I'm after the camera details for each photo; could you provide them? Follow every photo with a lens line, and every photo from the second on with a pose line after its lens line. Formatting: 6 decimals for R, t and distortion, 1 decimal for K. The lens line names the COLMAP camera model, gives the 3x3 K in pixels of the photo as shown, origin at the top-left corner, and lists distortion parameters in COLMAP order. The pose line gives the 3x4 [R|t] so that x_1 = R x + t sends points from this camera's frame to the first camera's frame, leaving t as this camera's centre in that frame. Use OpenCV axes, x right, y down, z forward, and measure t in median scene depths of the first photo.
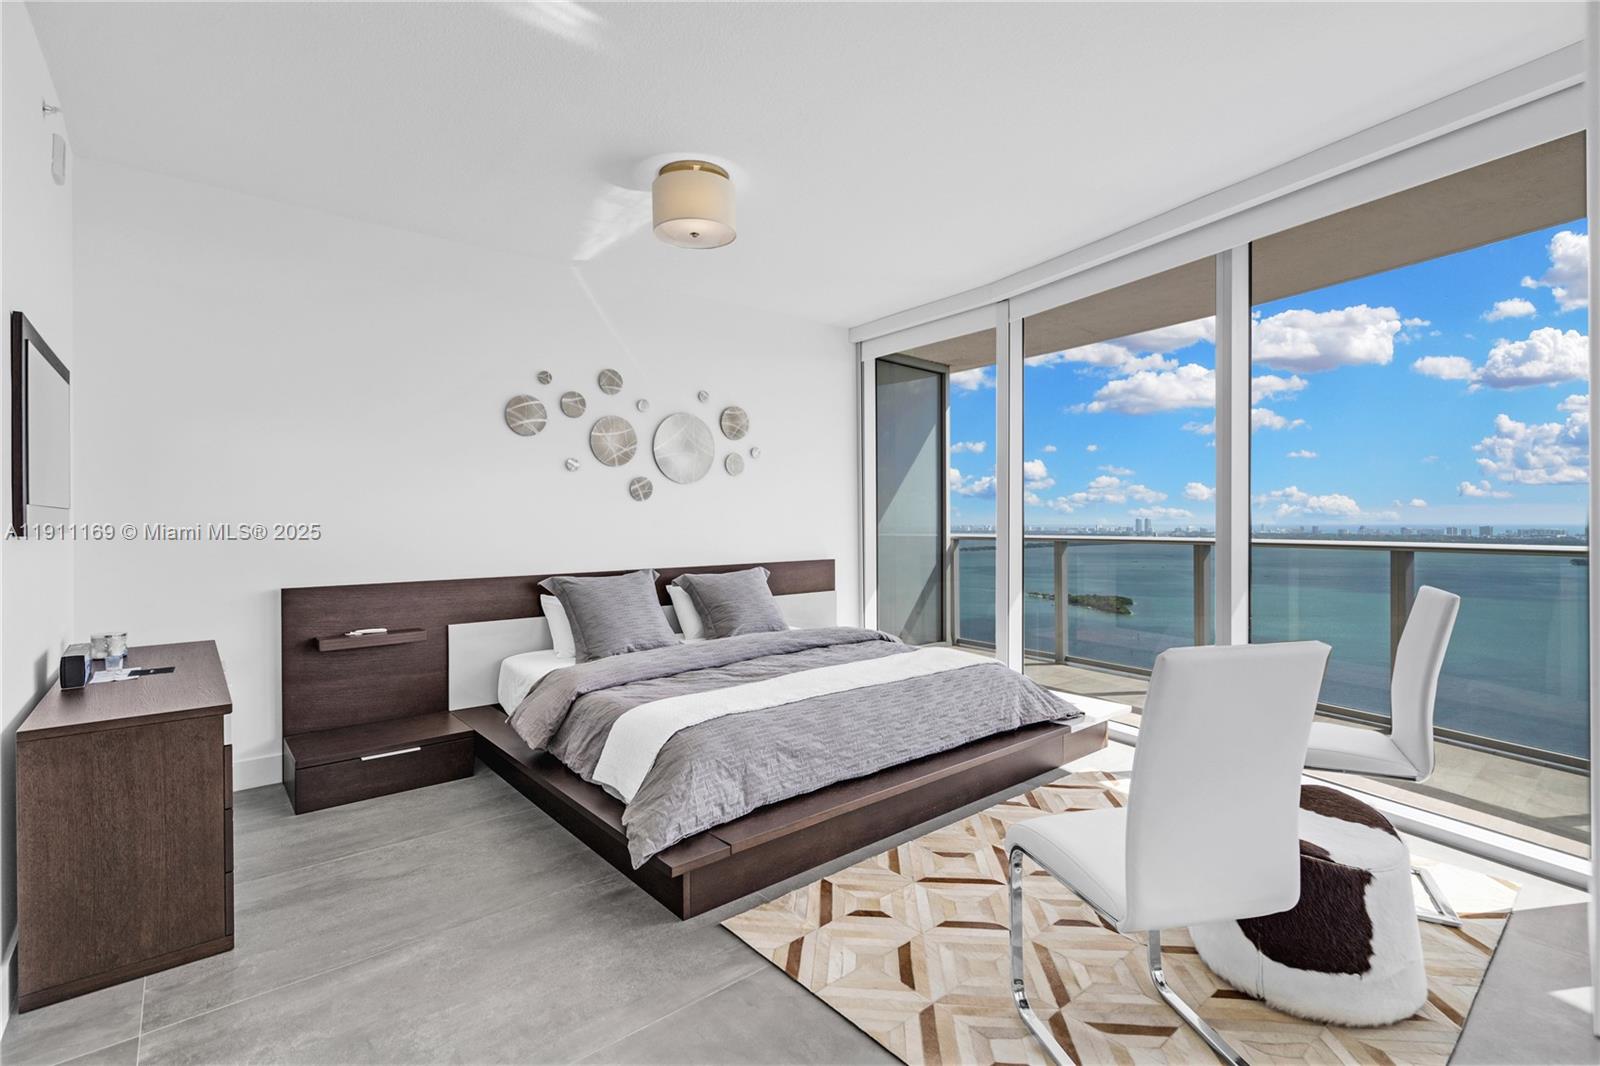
lens RADIAL K [[735.2, 0, 799.0], [0, 735.2, 527.0], [0, 0, 1]] dist [0.007723, 0.000060]
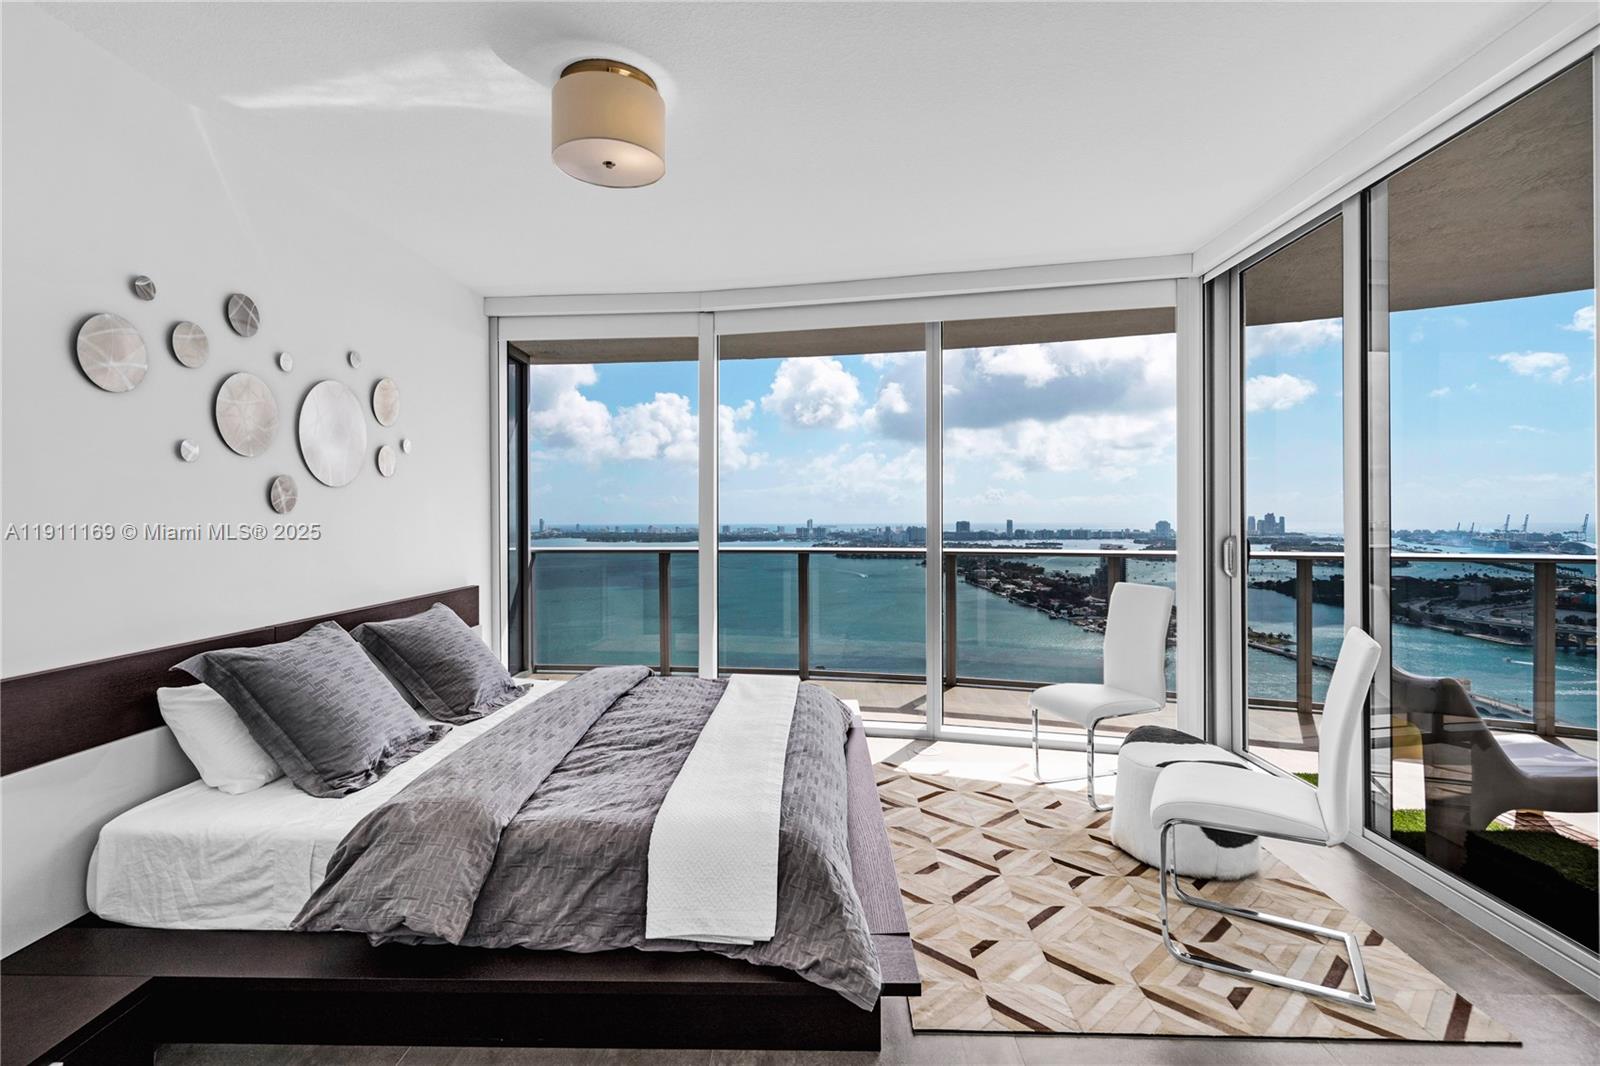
lens RADIAL K [[765.5, 0, 798.7], [0, 765.5, 514.4], [0, 0, 1]] dist [0.003382, 0.000399]
pose [[0.669332, 0.005320, 0.742944, -0.457671], [0.009469, 0.999832, -0.015690, -0.021962], [-0.742903, 0.017537, 0.669169, 0.266876]]
